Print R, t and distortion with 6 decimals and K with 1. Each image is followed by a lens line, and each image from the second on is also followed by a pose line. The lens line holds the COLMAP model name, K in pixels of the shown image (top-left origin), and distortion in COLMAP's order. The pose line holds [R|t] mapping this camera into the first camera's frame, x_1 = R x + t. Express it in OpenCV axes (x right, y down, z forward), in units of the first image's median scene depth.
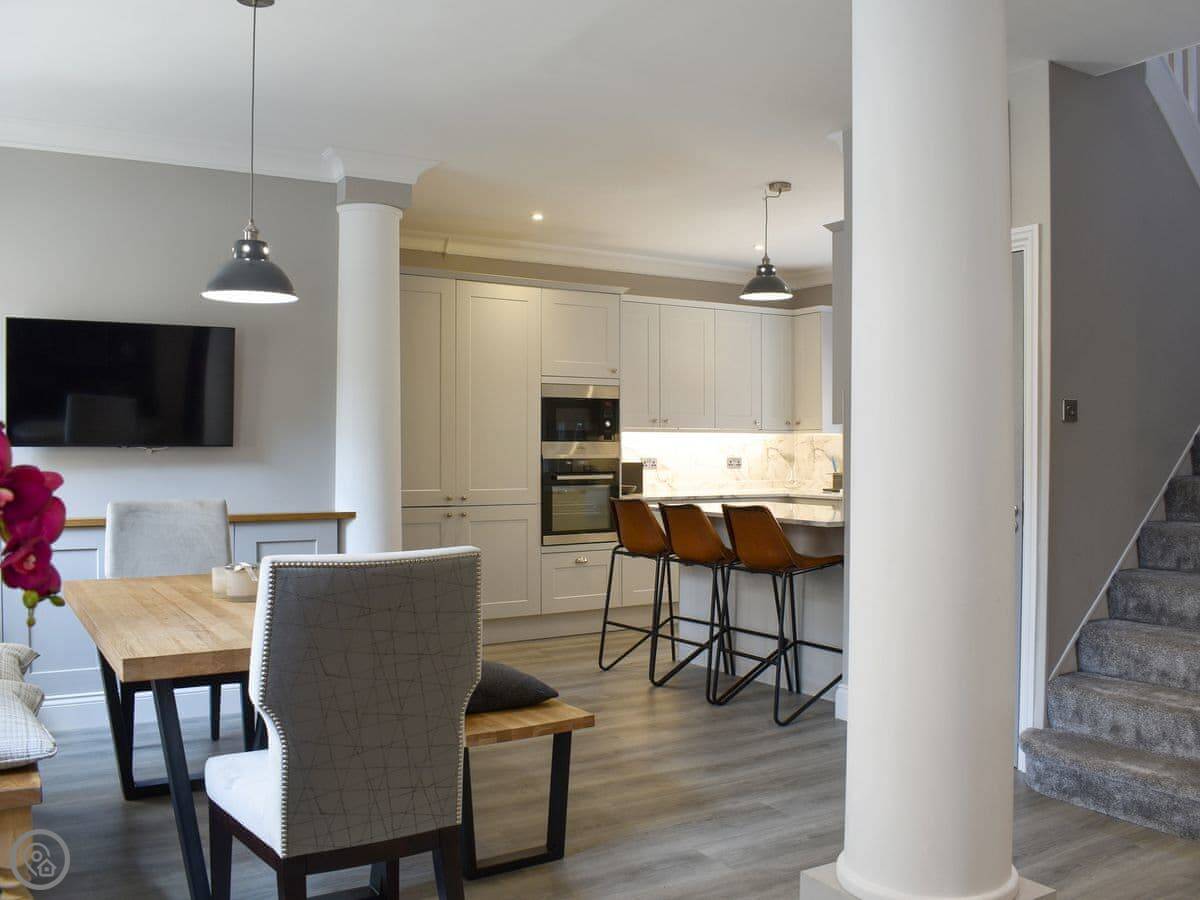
lens RADIAL K [[1066.8, 0, 600.0], [0, 1066.8, 450.0], [0, 0, 1]] dist [-0.009402, -0.017102]
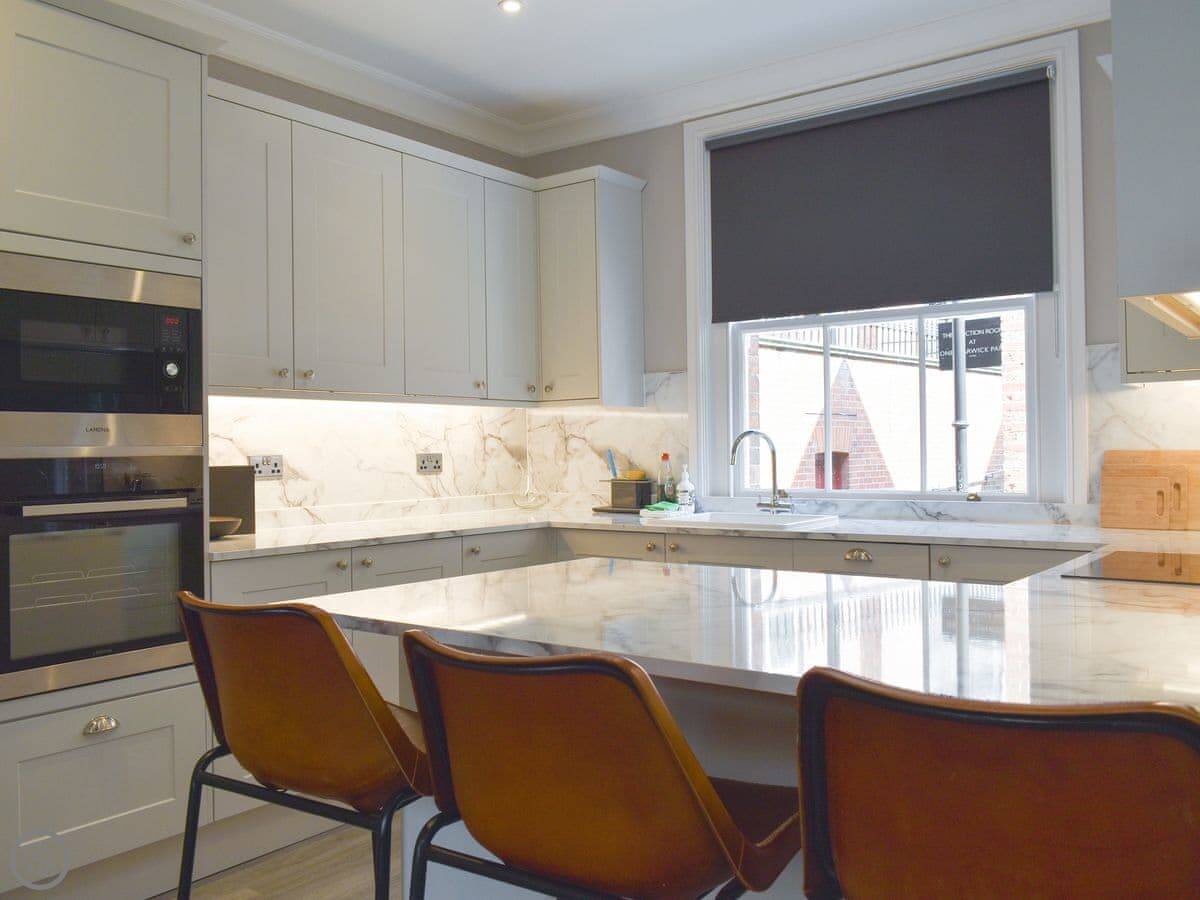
lens RADIAL K [[1066.8, 0, 600.0], [0, 1066.8, 450.0], [0, 0, 1]] dist [-0.009402, -0.017102]
pose [[0.926190, -0.011437, 0.376883, 0.004801], [0.012256, 0.999925, 0.000225, 0.006691], [-0.376857, 0.004411, 0.926261, 0.516195]]
